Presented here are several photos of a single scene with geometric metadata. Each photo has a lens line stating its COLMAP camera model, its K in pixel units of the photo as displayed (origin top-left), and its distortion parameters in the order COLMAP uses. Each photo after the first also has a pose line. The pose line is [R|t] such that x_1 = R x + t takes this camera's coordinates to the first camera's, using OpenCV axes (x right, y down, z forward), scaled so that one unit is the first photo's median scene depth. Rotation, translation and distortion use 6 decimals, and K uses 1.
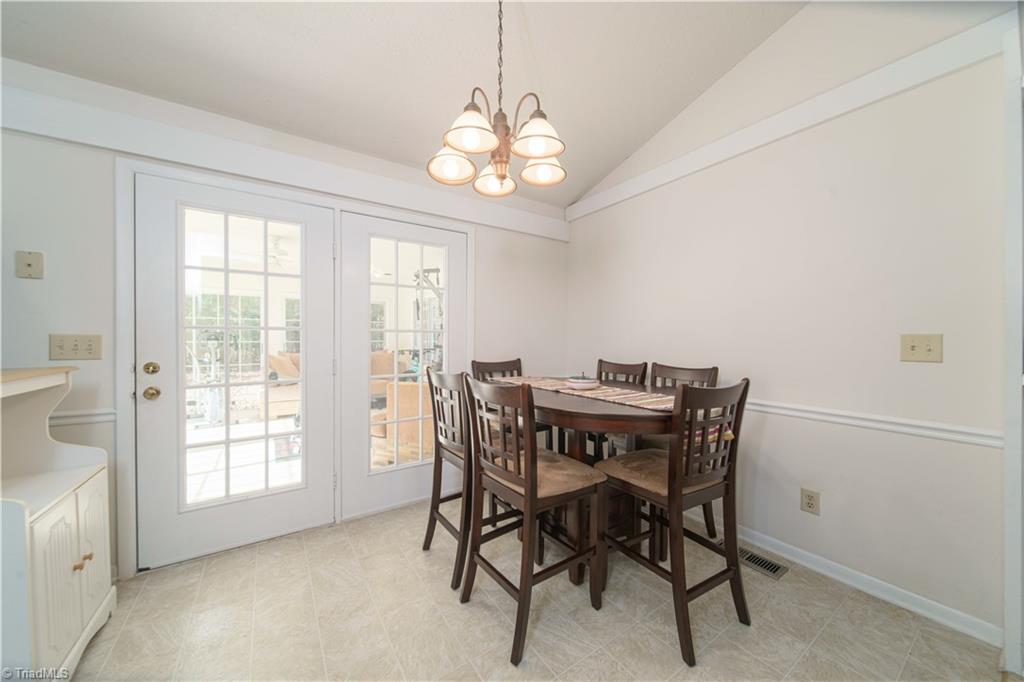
lens RADIAL K [[370.2, 0, 515.7], [0, 370.2, 340.0], [0, 0, 1]] dist [0.006371, -0.000907]
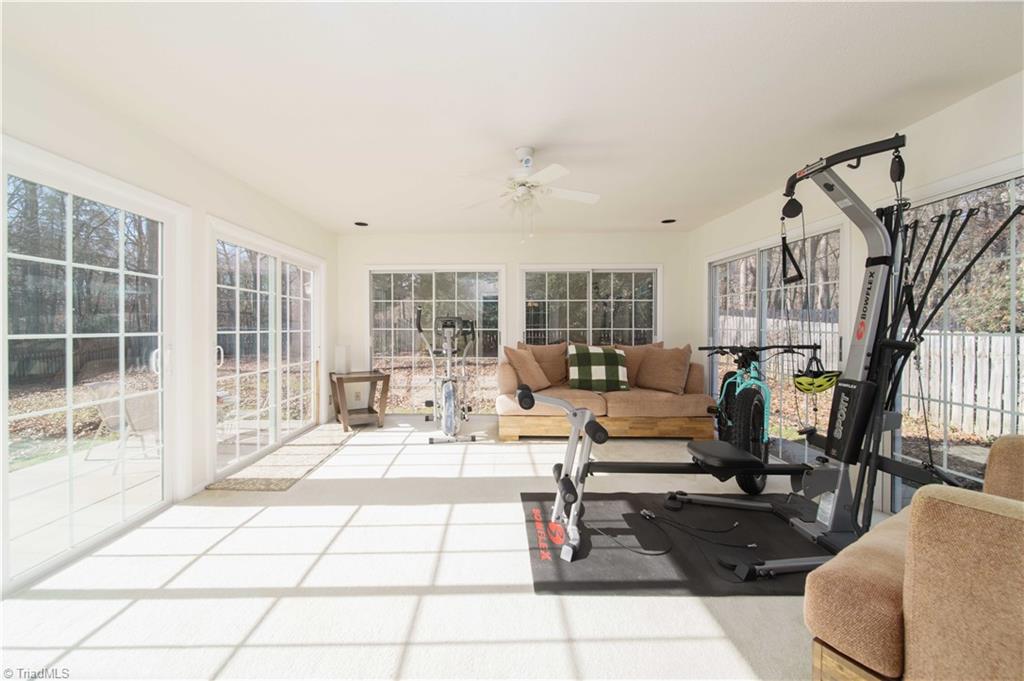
lens RADIAL K [[370.2, 0, 507.6], [0, 370.2, 331.6], [0, 0, 1]] dist [0.006371, -0.000907]
pose [[0.846508, 0.007139, -0.532328, -0.311777], [-0.001978, 0.999945, 0.010266, 0.000751], [0.532372, -0.007638, 0.846476, 0.428566]]
